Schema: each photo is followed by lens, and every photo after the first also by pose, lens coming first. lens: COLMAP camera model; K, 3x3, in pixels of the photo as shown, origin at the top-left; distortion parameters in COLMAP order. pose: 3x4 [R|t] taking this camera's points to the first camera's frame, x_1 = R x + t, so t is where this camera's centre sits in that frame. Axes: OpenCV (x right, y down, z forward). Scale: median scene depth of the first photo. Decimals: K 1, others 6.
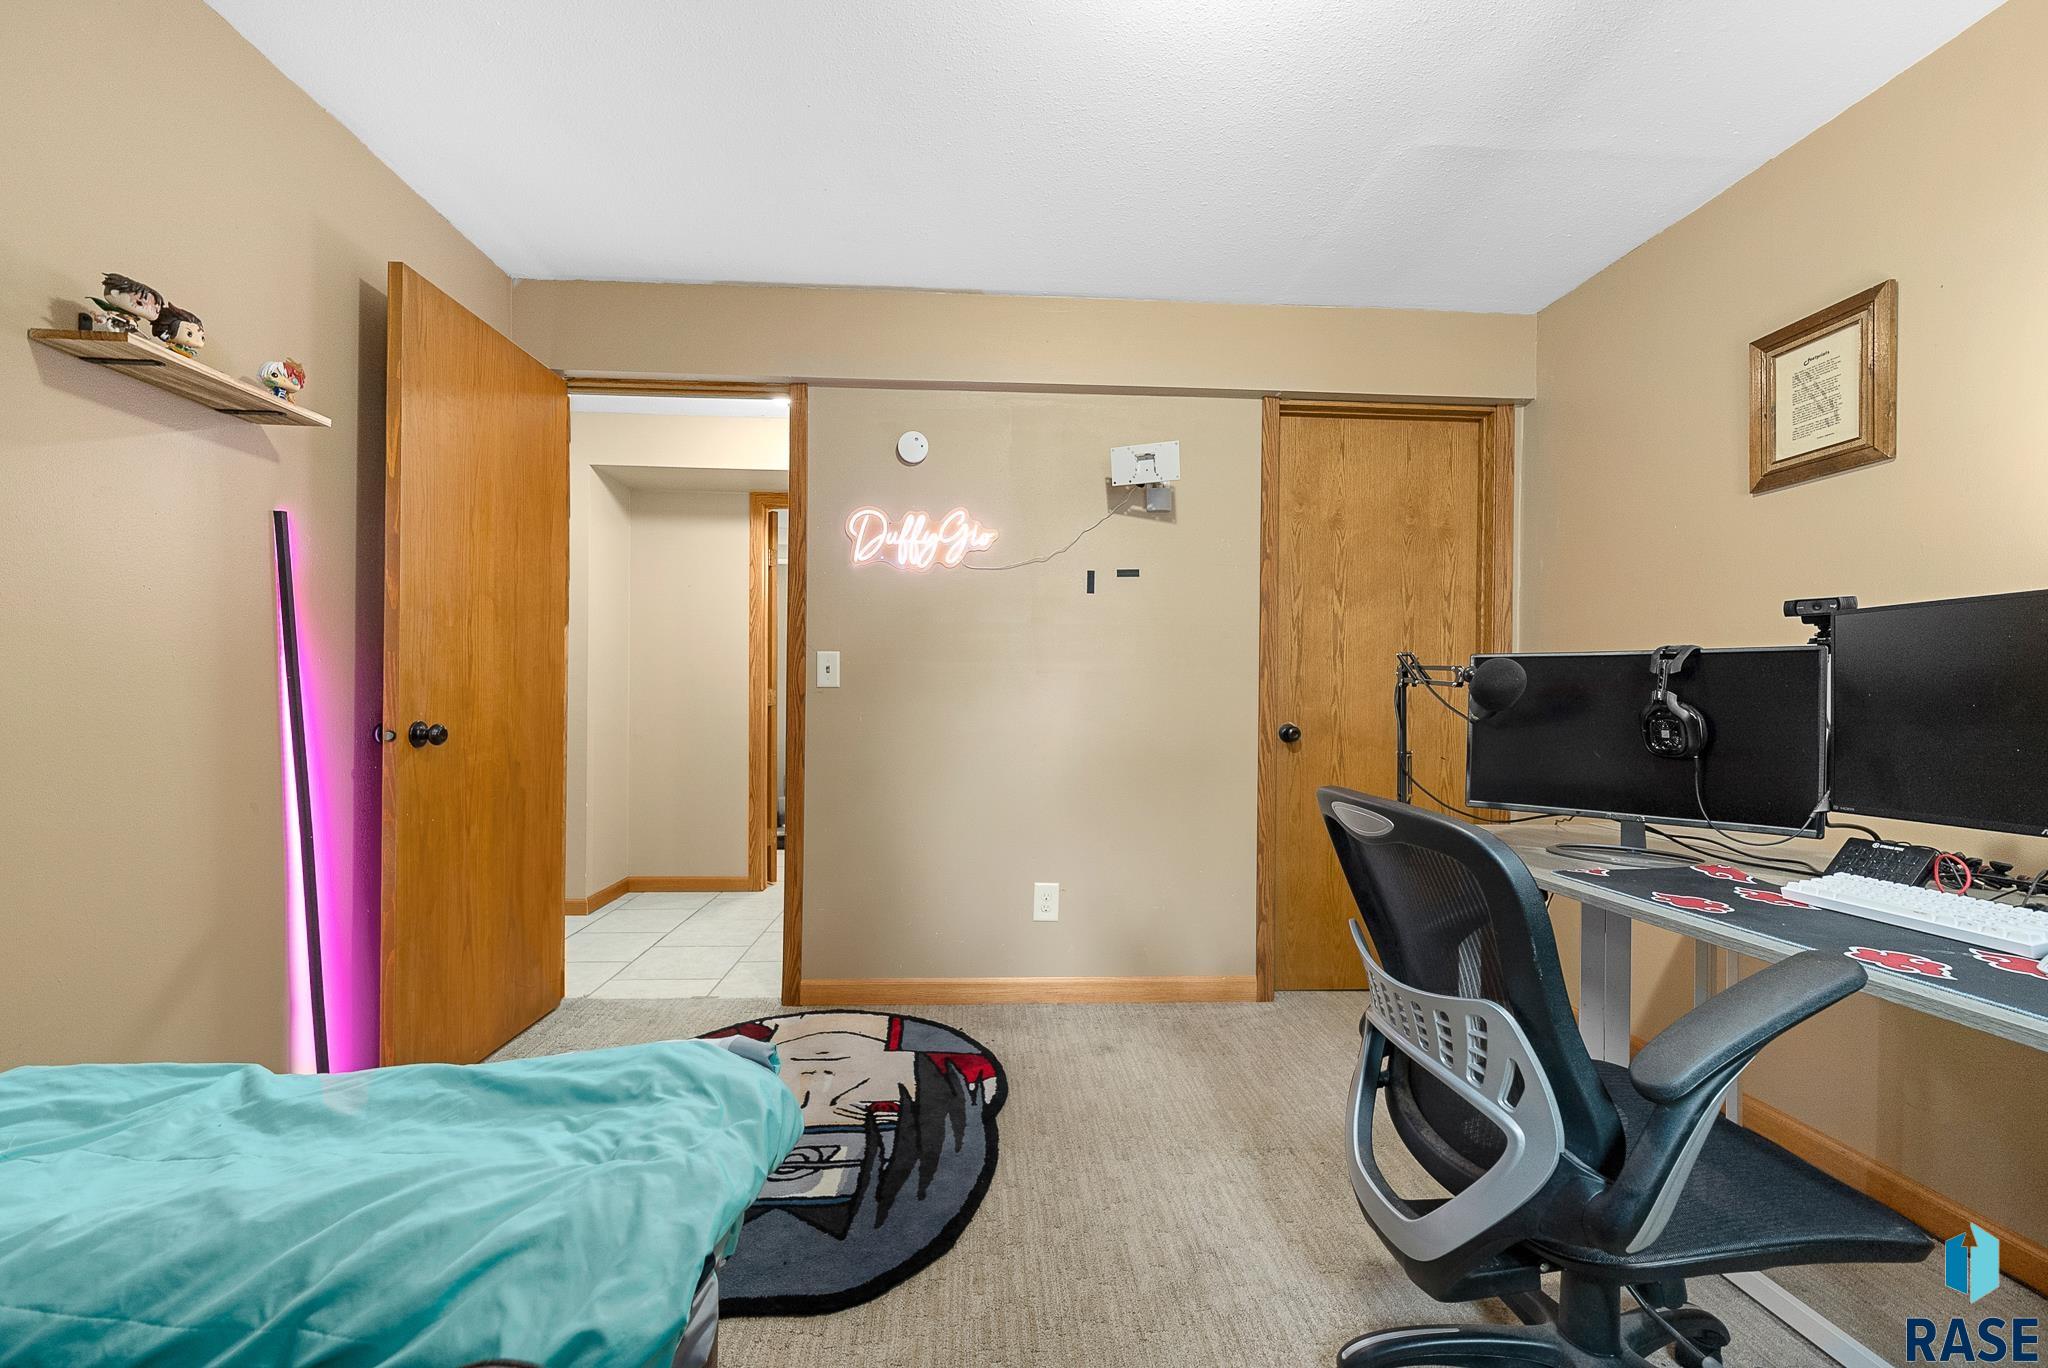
lens RADIAL K [[843.0, 0, 1024.0], [0, 843.0, 684.0], [0, 0, 1]] dist [0.000477, -0.000548]
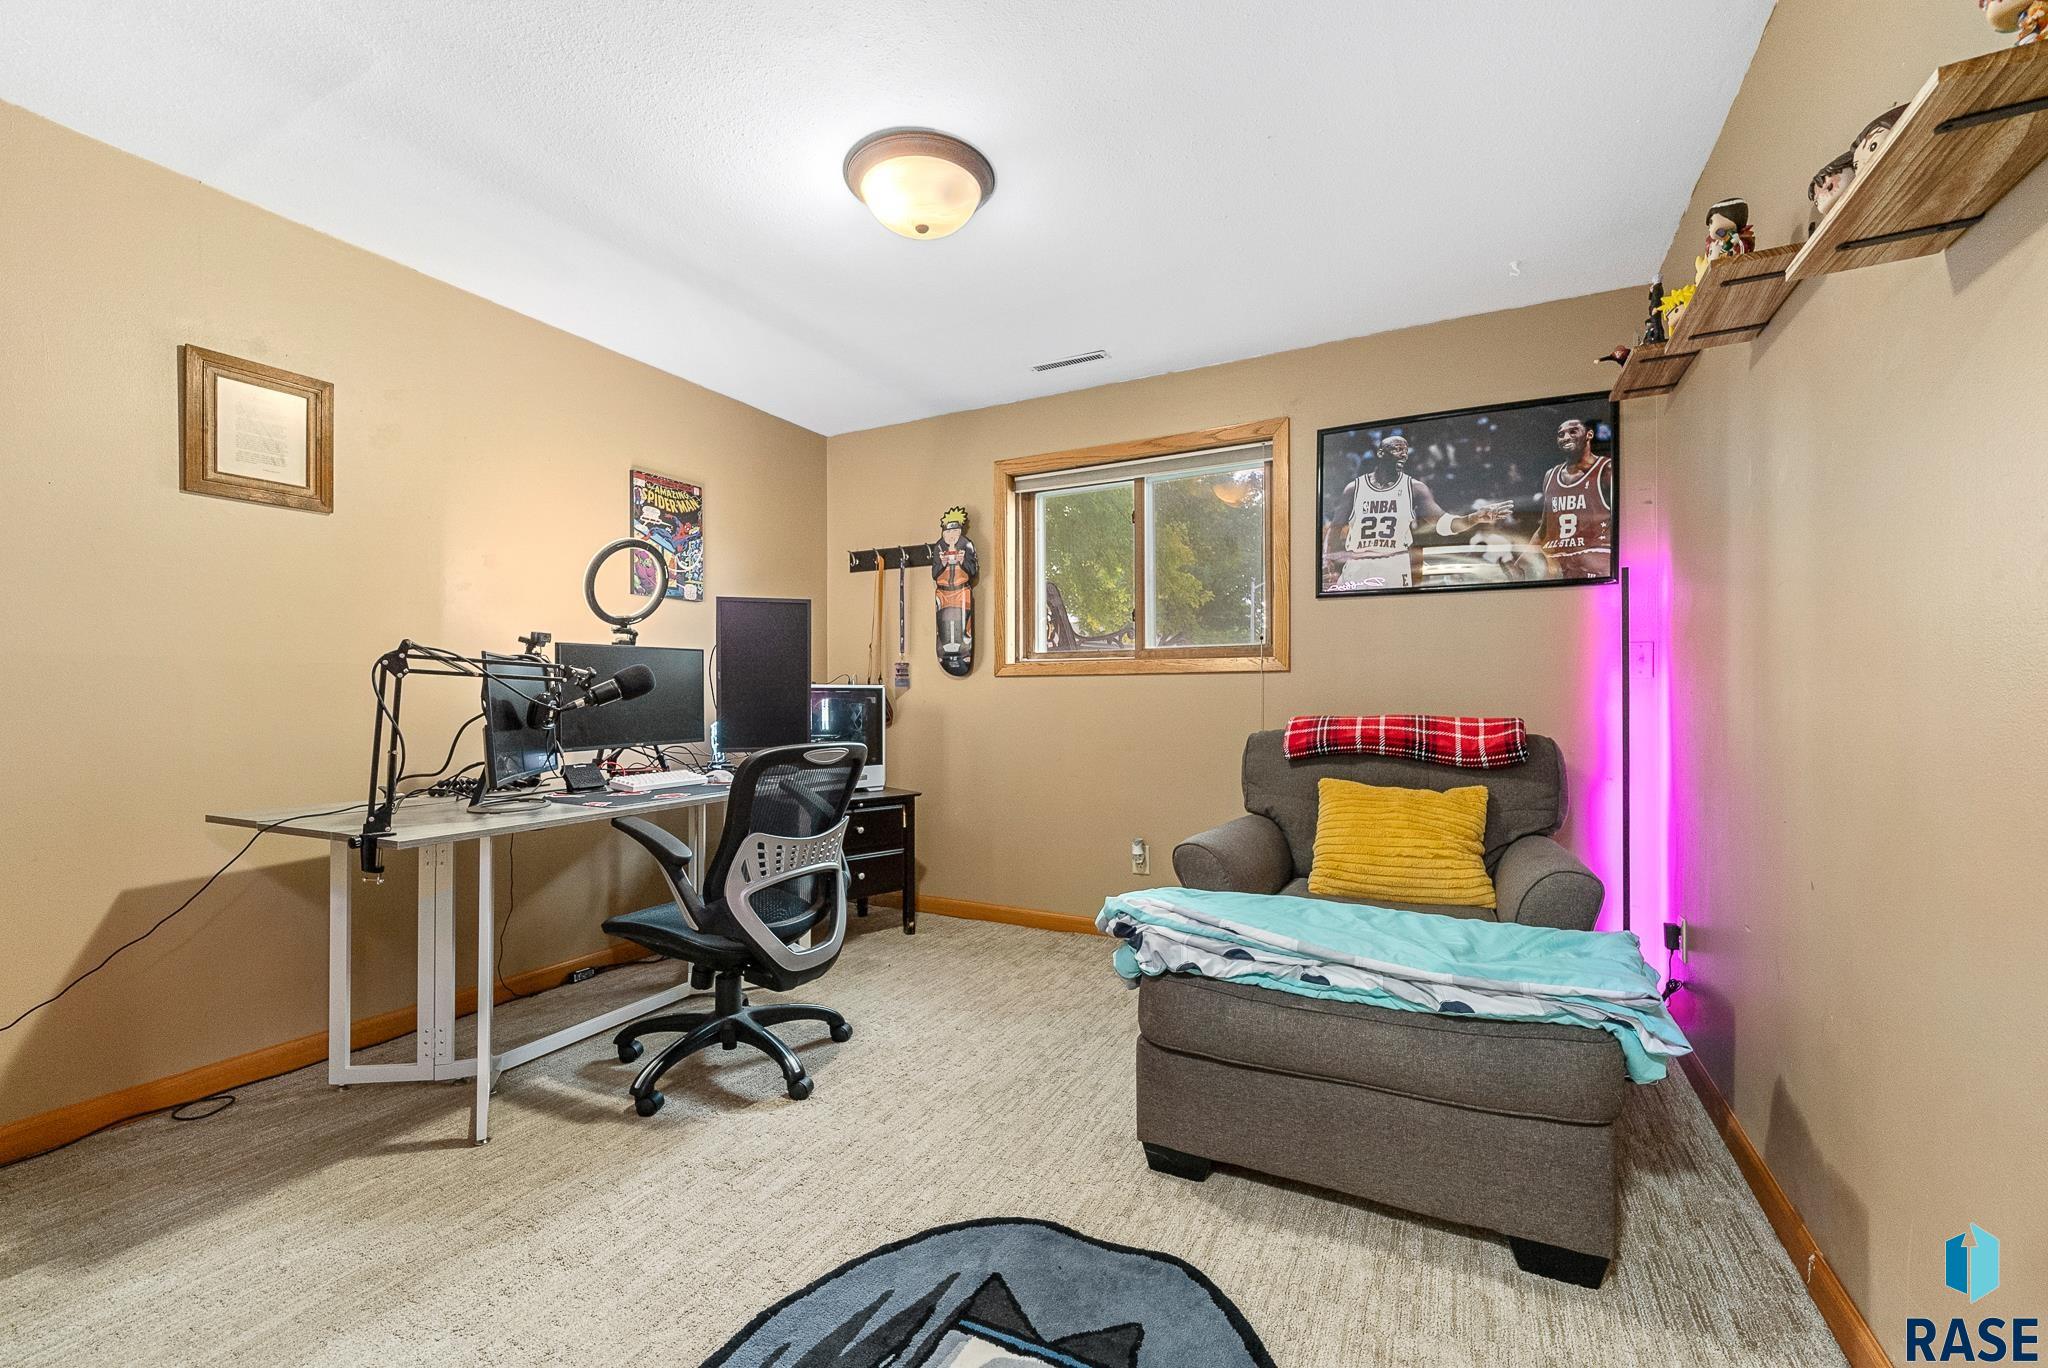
lens RADIAL K [[843.0, 0, 1024.0], [0, 843.0, 684.0], [0, 0, 1]] dist [0.000477, -0.000548]
pose [[-0.853471, -0.003238, 0.521130, -0.633597], [-0.011714, 0.999847, -0.012972, 0.012293], [-0.521008, -0.017175, -0.853379, 1.563872]]
